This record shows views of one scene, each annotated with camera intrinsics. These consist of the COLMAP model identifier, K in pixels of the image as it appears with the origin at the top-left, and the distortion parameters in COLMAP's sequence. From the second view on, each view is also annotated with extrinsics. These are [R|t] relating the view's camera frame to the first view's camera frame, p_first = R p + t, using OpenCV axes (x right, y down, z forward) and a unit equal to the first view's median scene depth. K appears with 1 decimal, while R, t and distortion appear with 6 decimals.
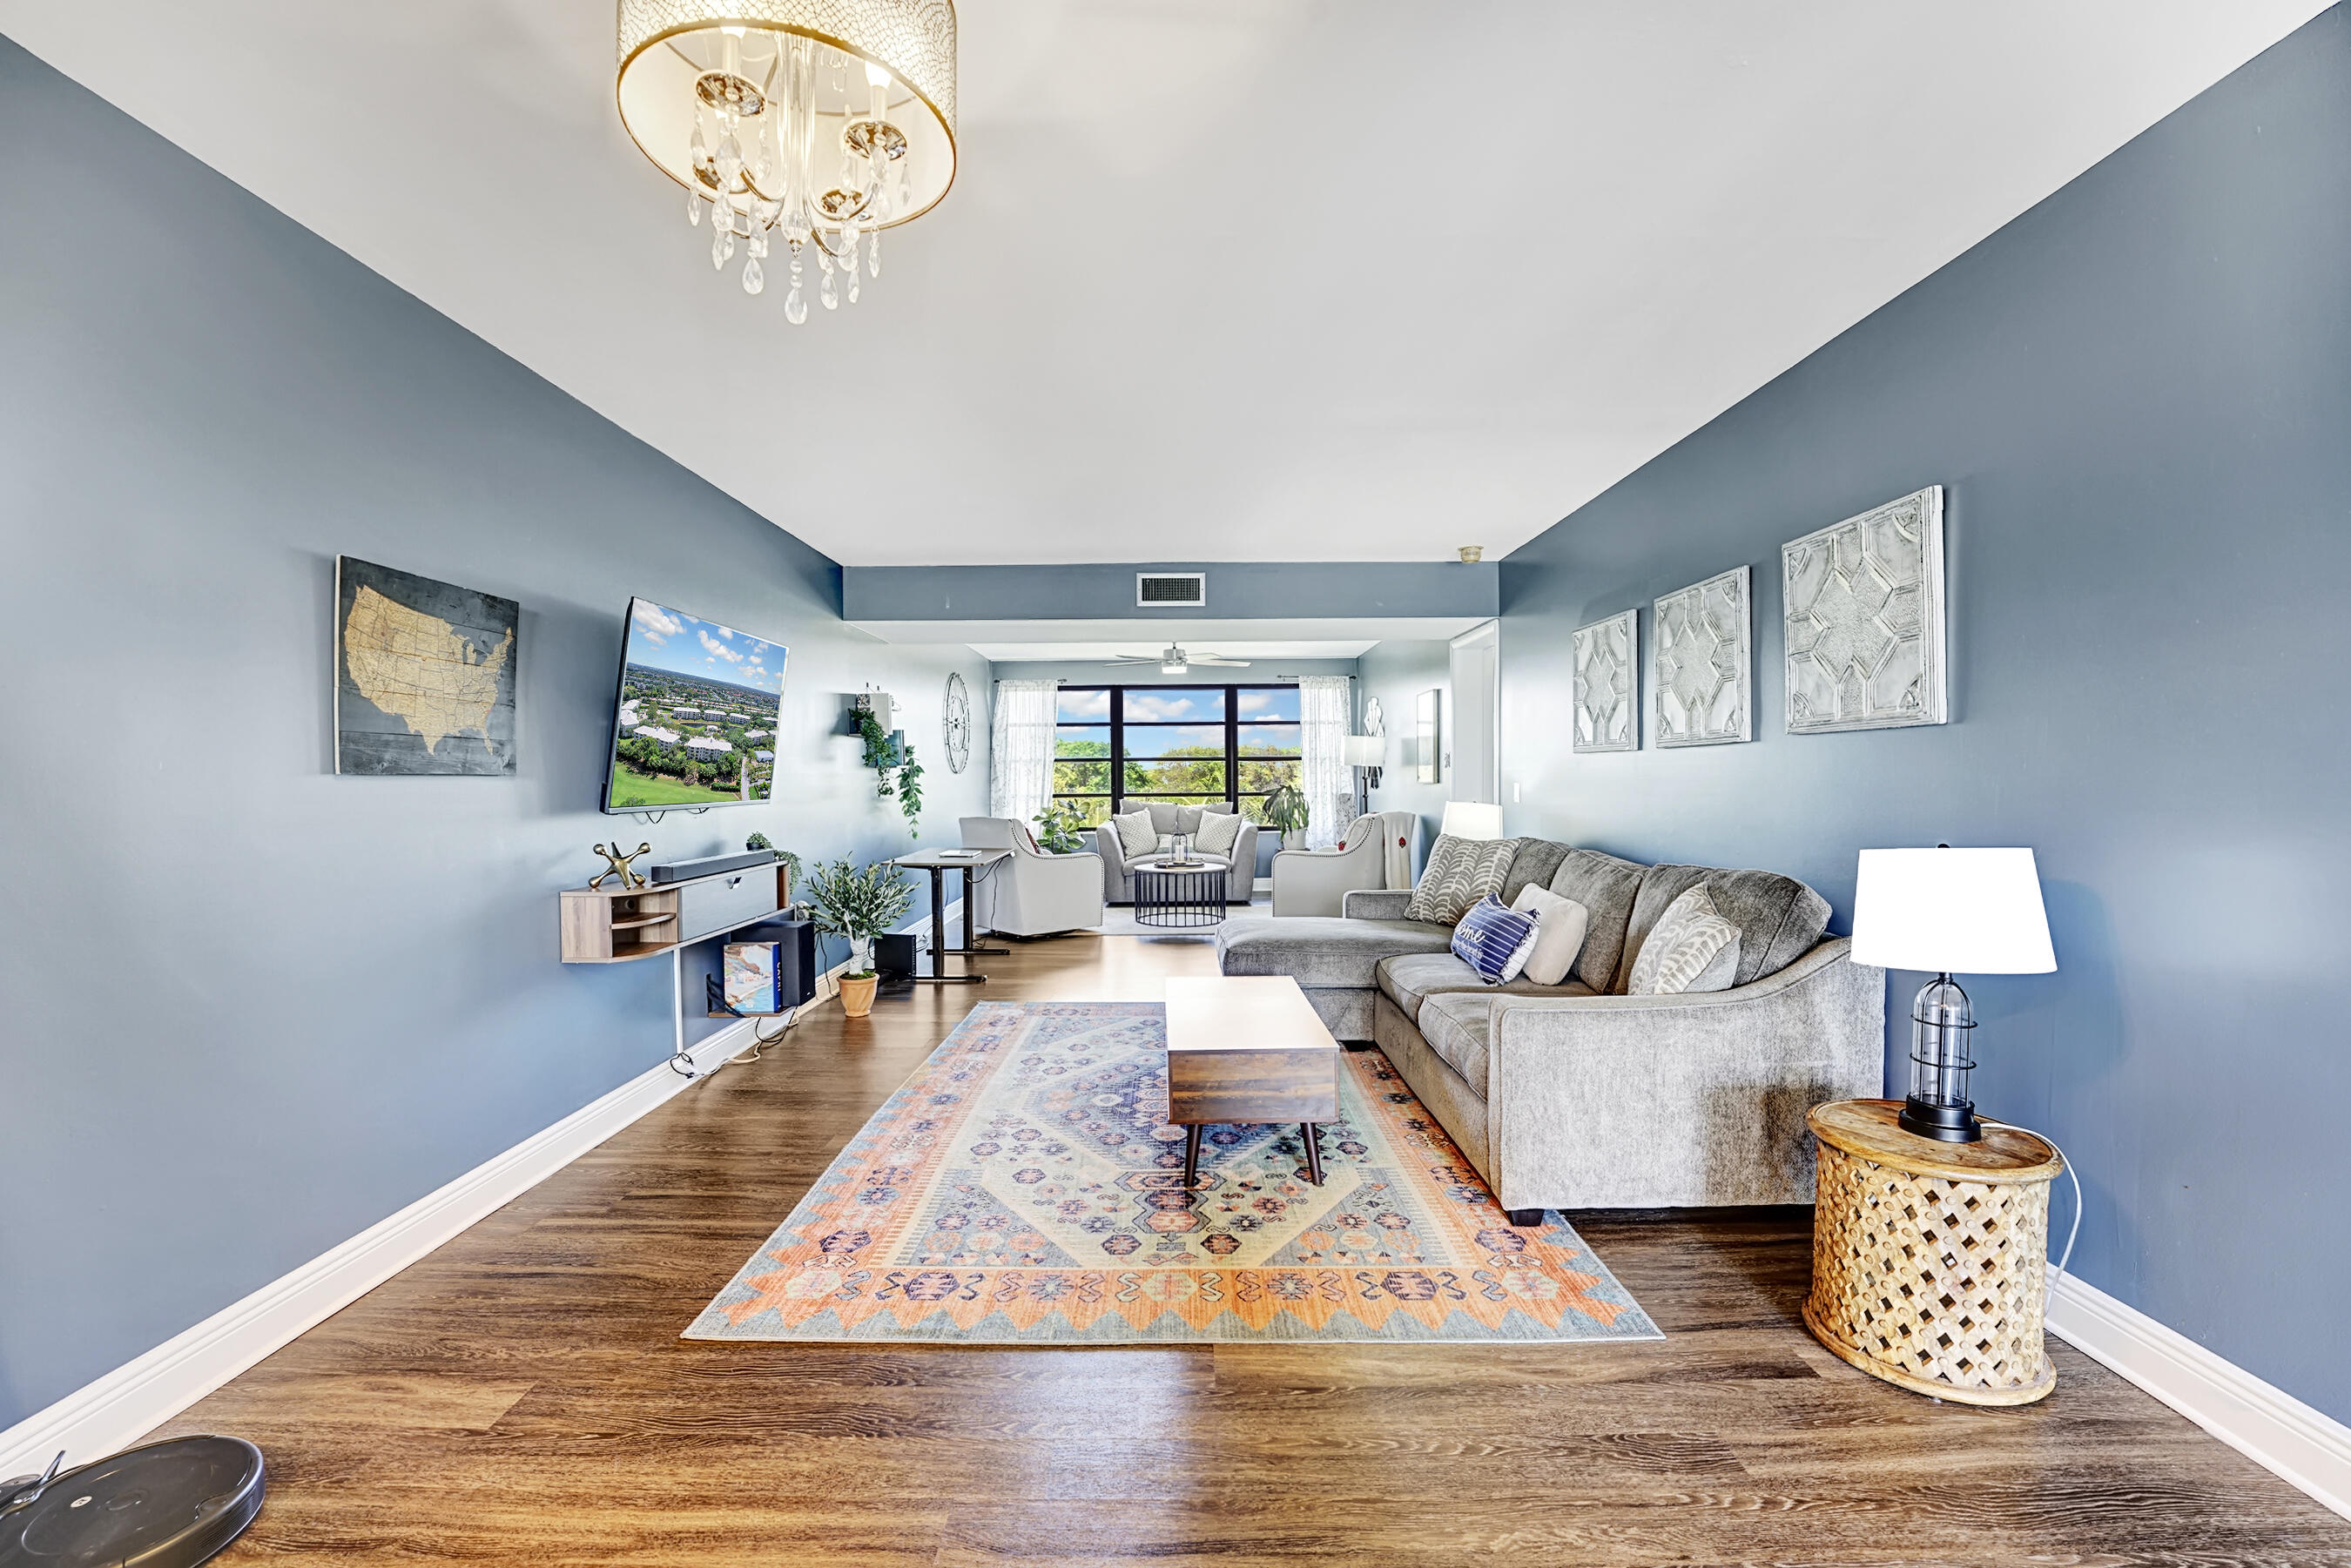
lens RADIAL K [[970.9, 0, 1176.0], [0, 970.9, 791.0], [0, 0, 1]] dist [-0.025725, -0.000306]
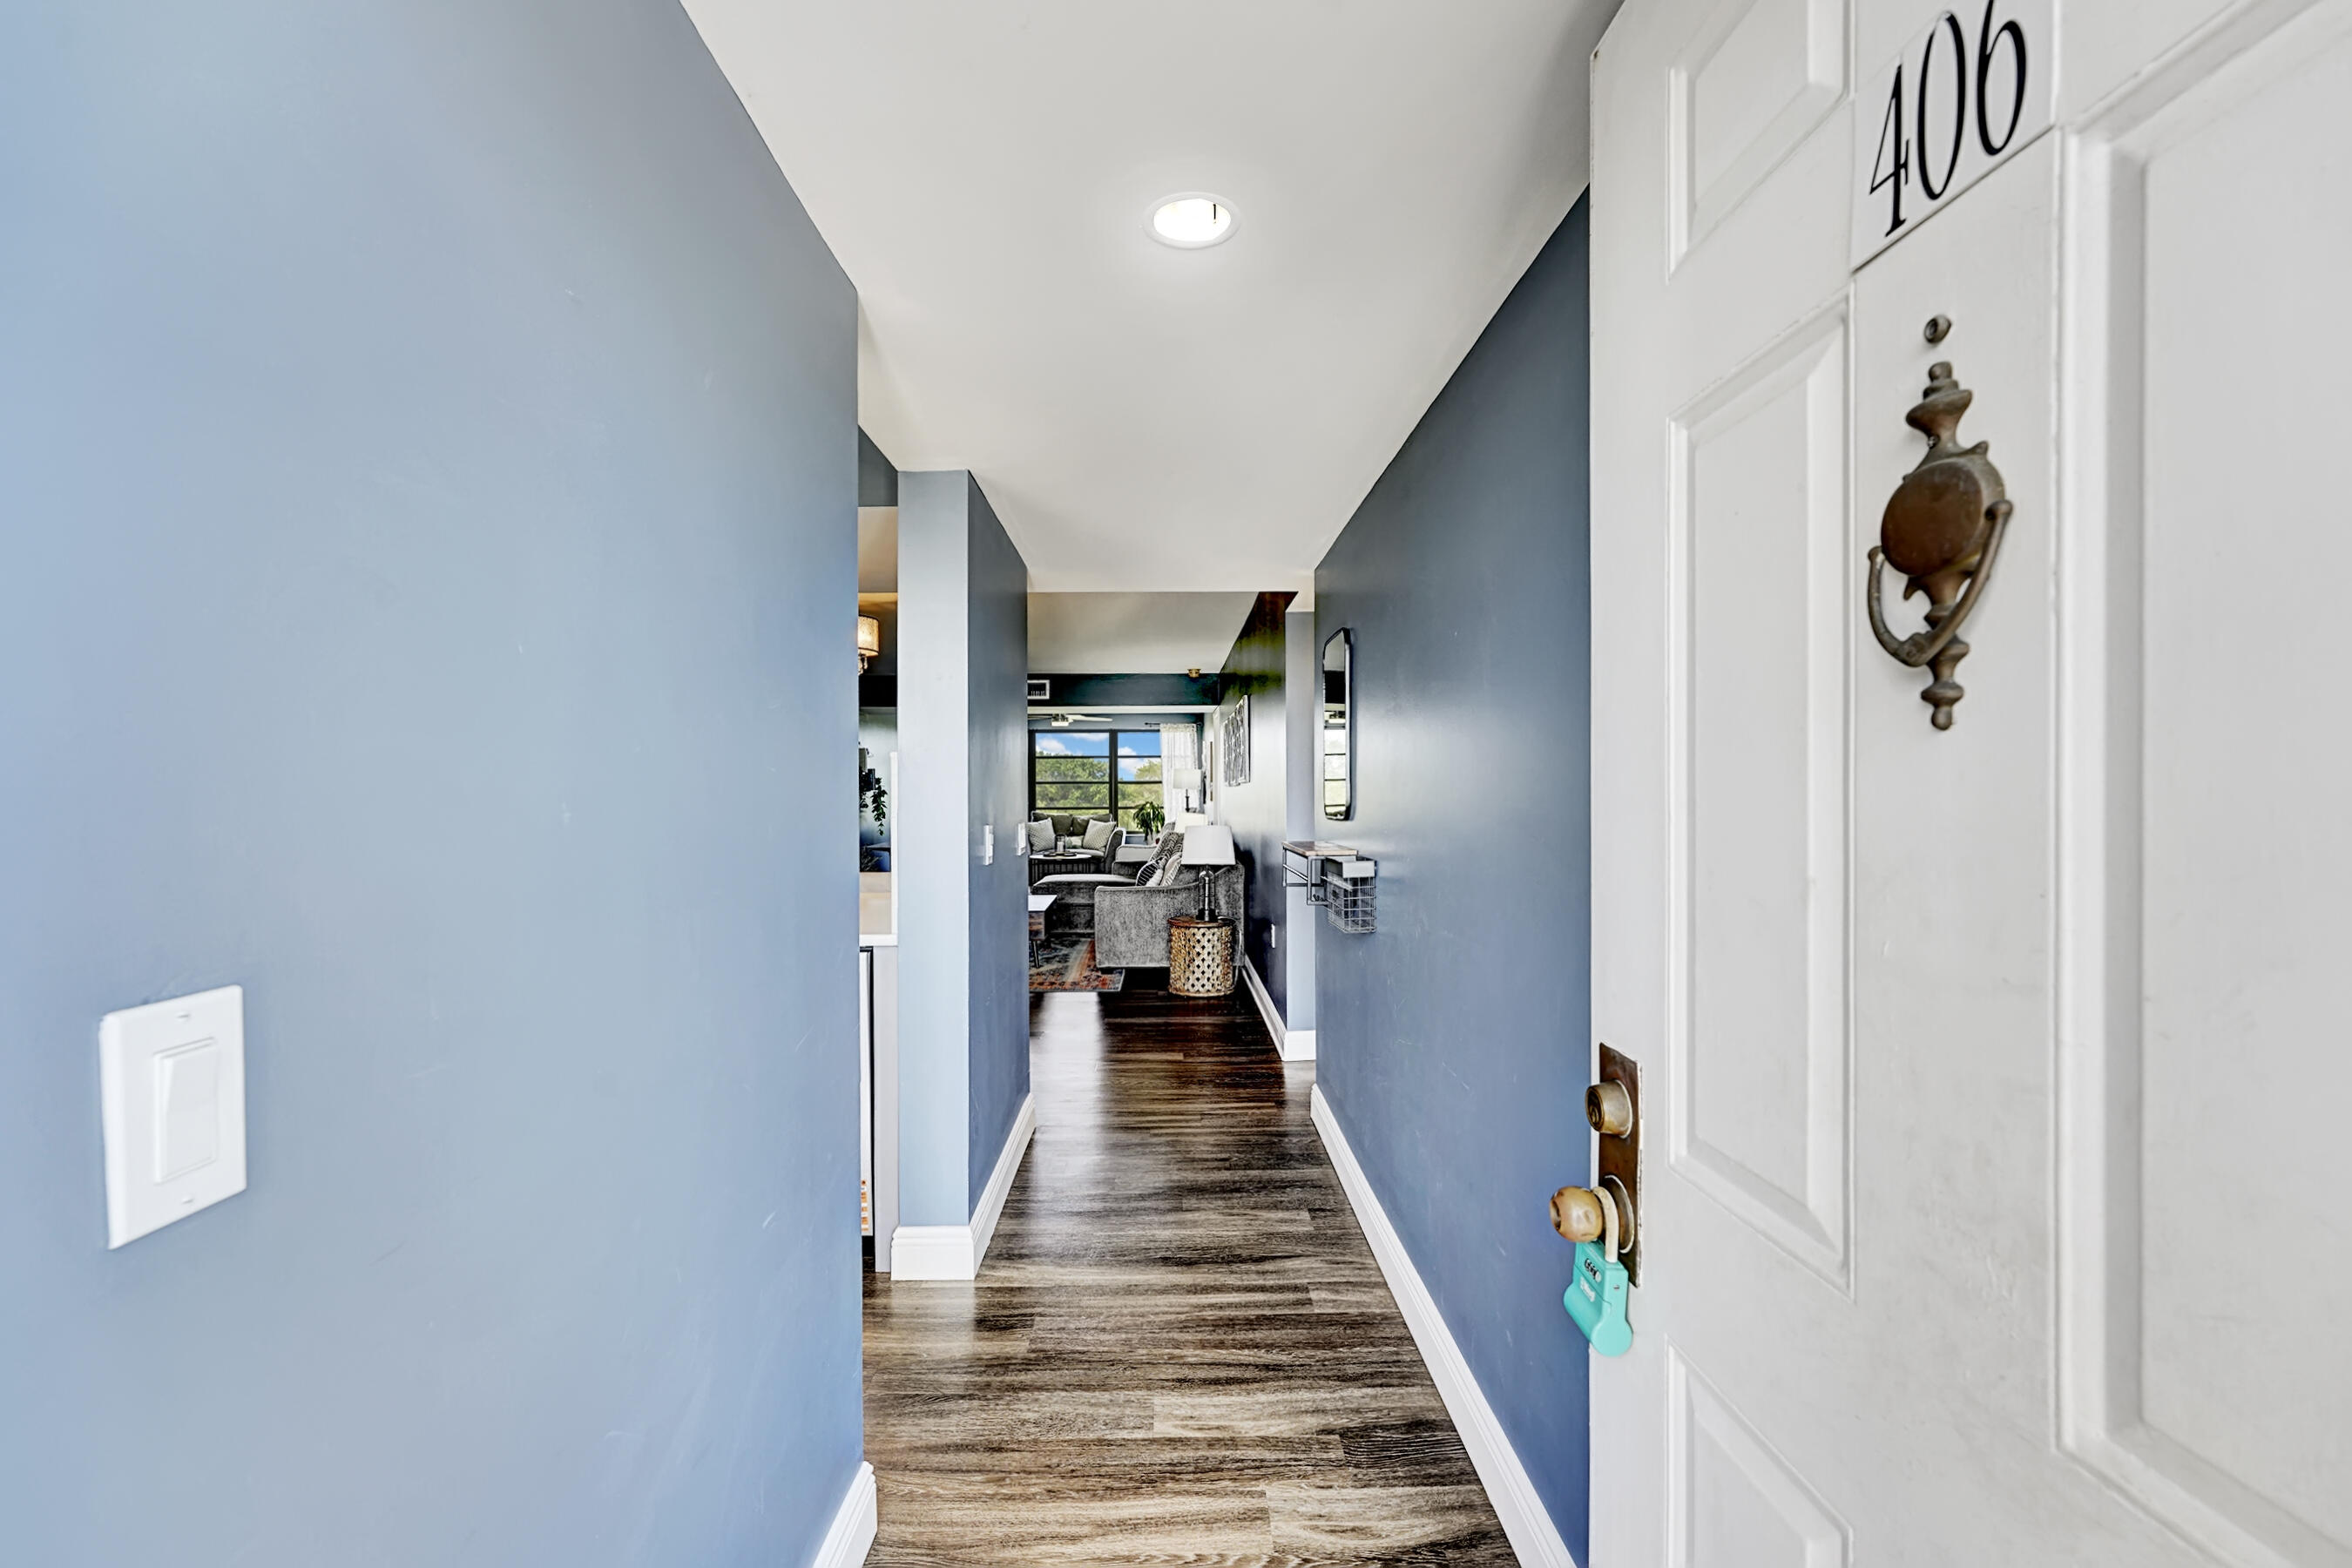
lens RADIAL K [[971.4, 0, 1181.1], [0, 971.4, 806.9], [0, 0, 1]] dist [-0.025725, -0.000306]
pose [[0.999651, 0.000186, 0.026426, 0.175400], [-0.000247, 0.999997, 0.002280, -0.001552], [-0.026425, -0.002285, 0.999648, -0.590979]]
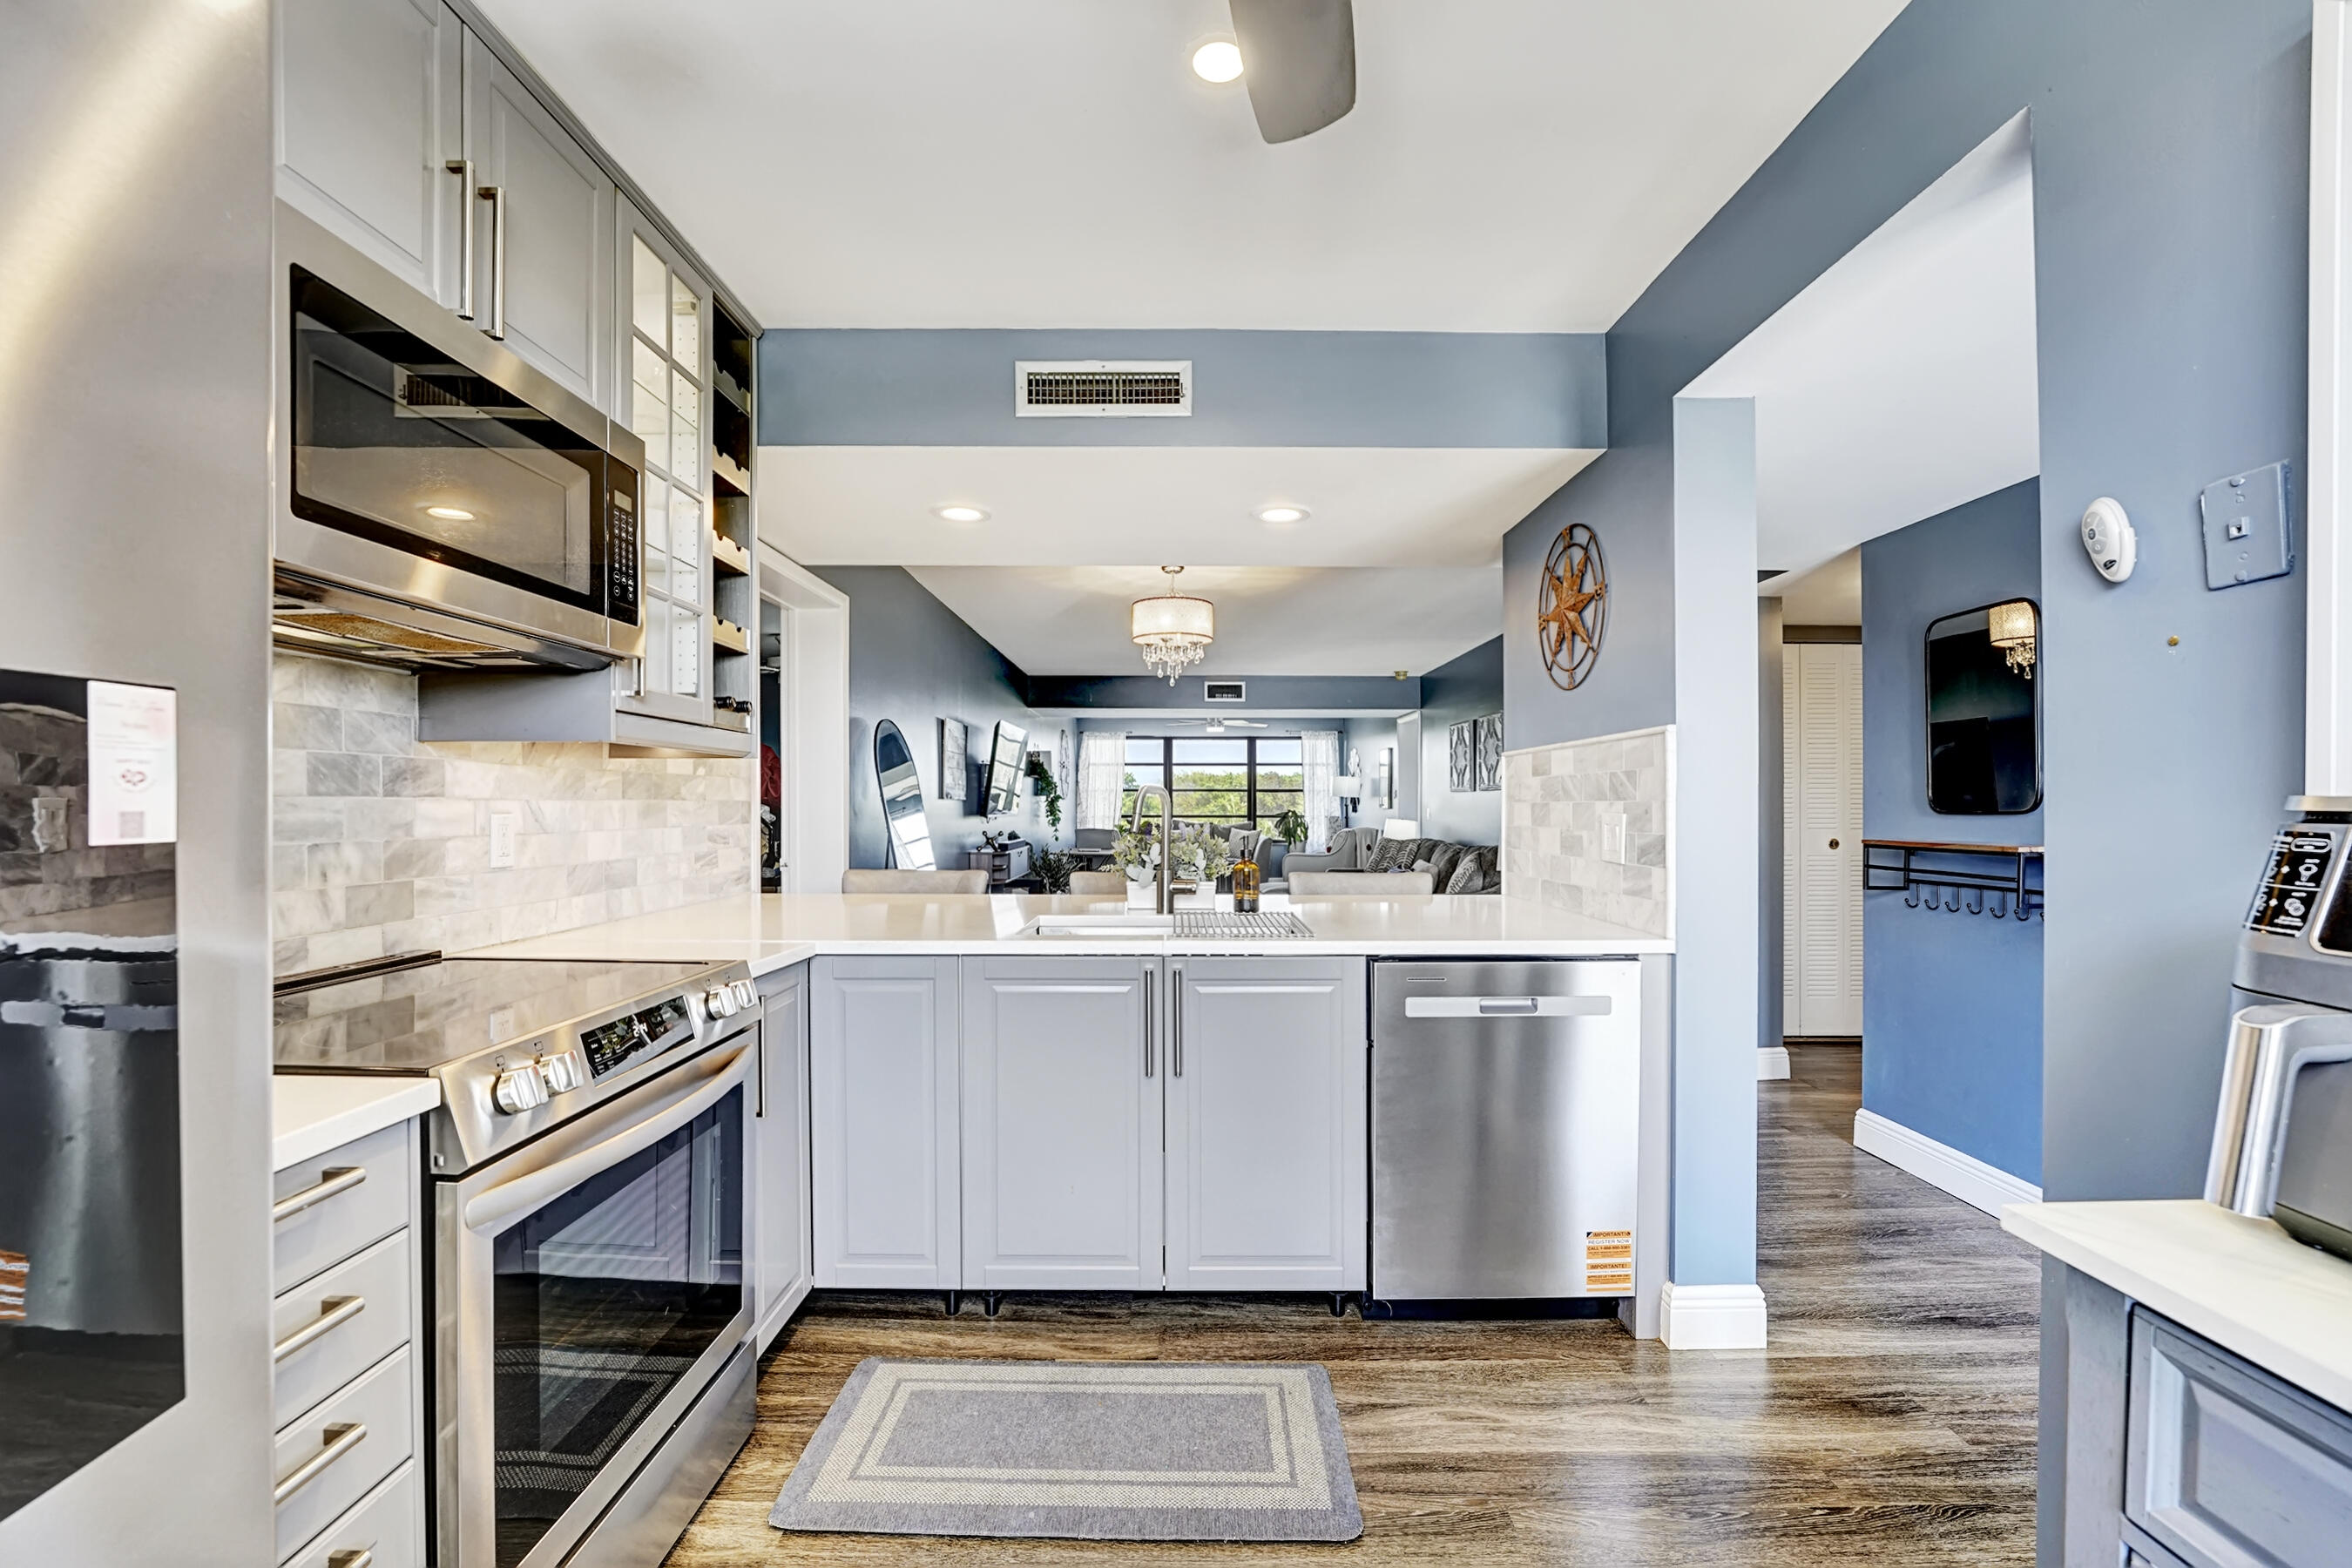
lens RADIAL K [[971.4, 0, 1213.7], [0, 971.4, 801.6], [0, 0, 1]] dist [-0.025725, -0.000306]
pose [[0.999417, 0.008003, 0.033205, -0.061253], [-0.007439, 0.999826, -0.017084, 0.009294], [-0.033336, 0.016827, 0.999303, -0.530342]]
